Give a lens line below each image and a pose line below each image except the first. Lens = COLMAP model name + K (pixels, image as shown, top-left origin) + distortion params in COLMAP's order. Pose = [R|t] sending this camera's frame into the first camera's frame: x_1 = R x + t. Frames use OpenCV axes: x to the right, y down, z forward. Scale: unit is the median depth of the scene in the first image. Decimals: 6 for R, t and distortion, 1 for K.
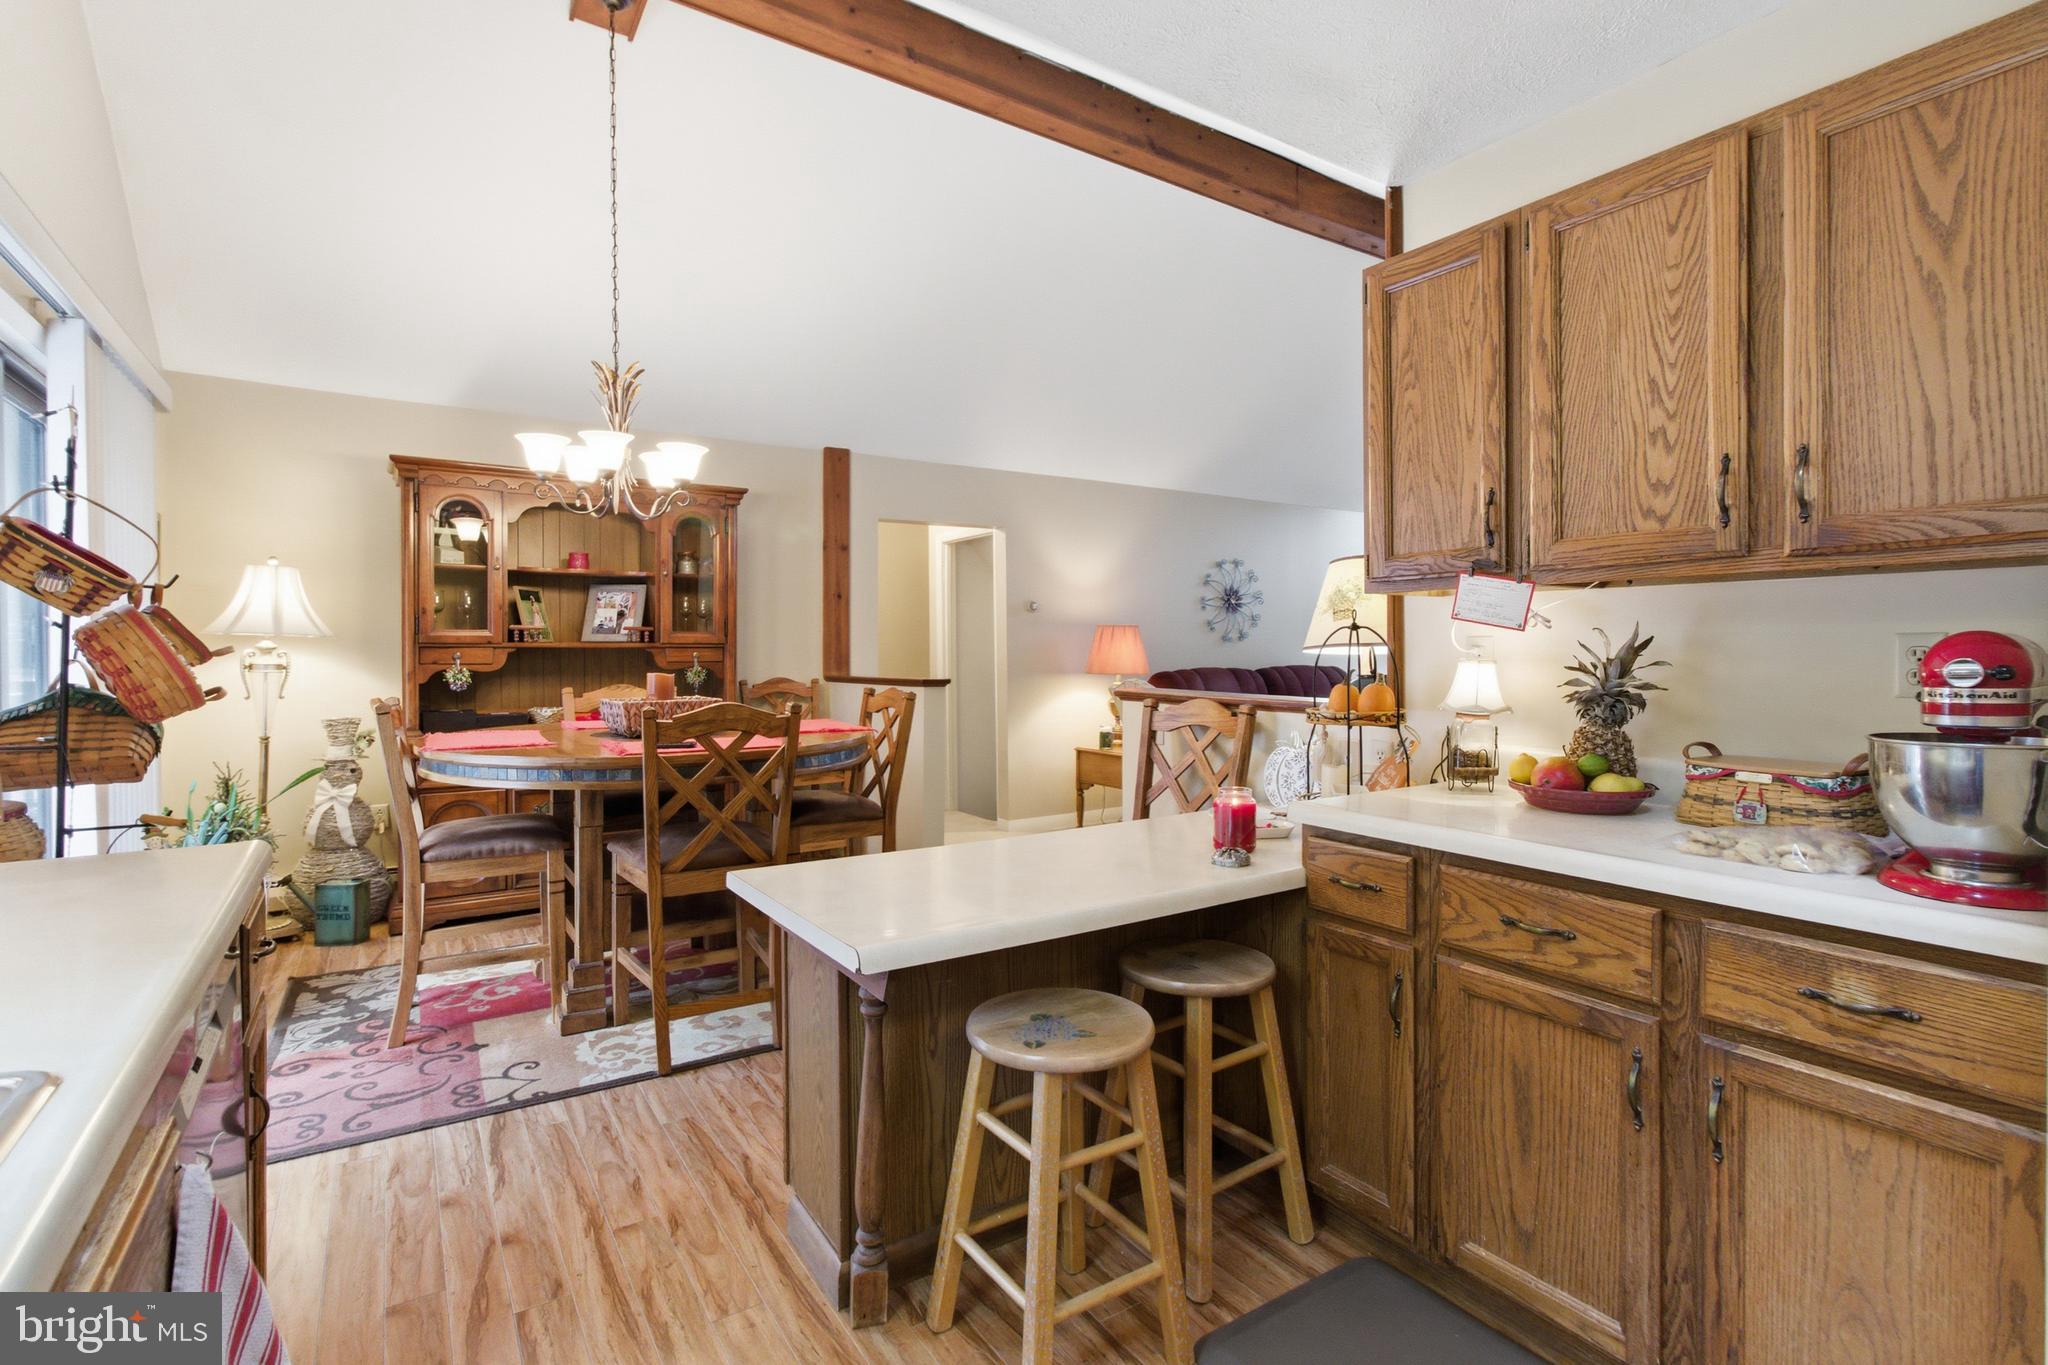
lens RADIAL K [[964.3, 0, 1020.9], [0, 964.3, 662.0], [0, 0, 1]] dist [-0.015802, 0.006720]
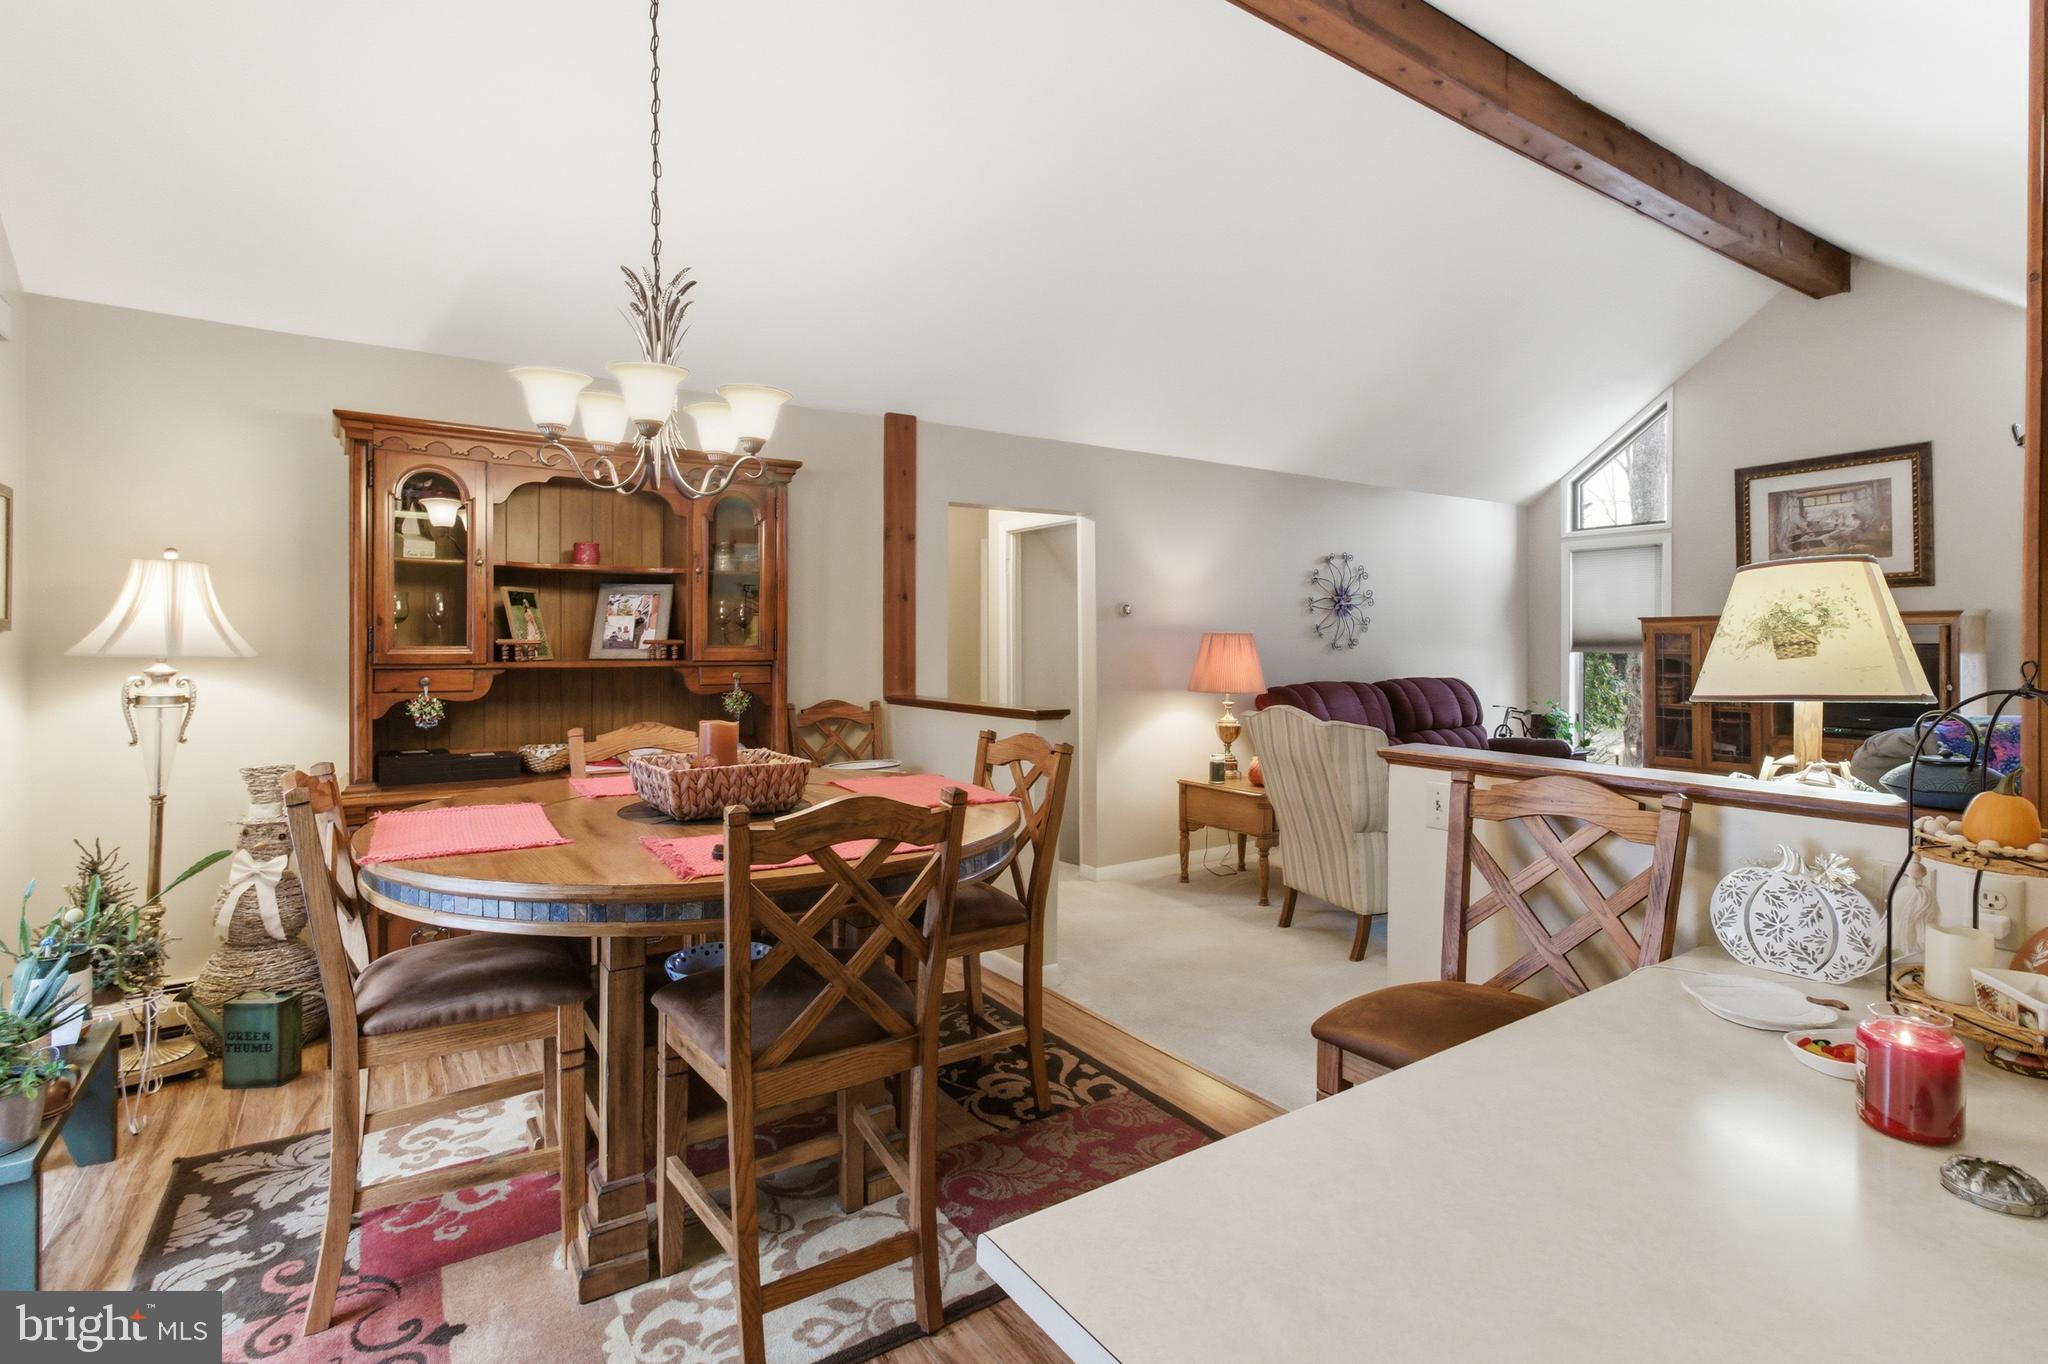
lens RADIAL K [[964.3, 0, 1005.0], [0, 964.3, 646.6], [0, 0, 1]] dist [-0.015802, 0.006720]
pose [[0.999973, 0.004267, 0.005967, -0.146975], [-0.004245, 0.999984, -0.003758, -0.033606], [-0.005983, 0.003733, 0.999975, 0.261668]]
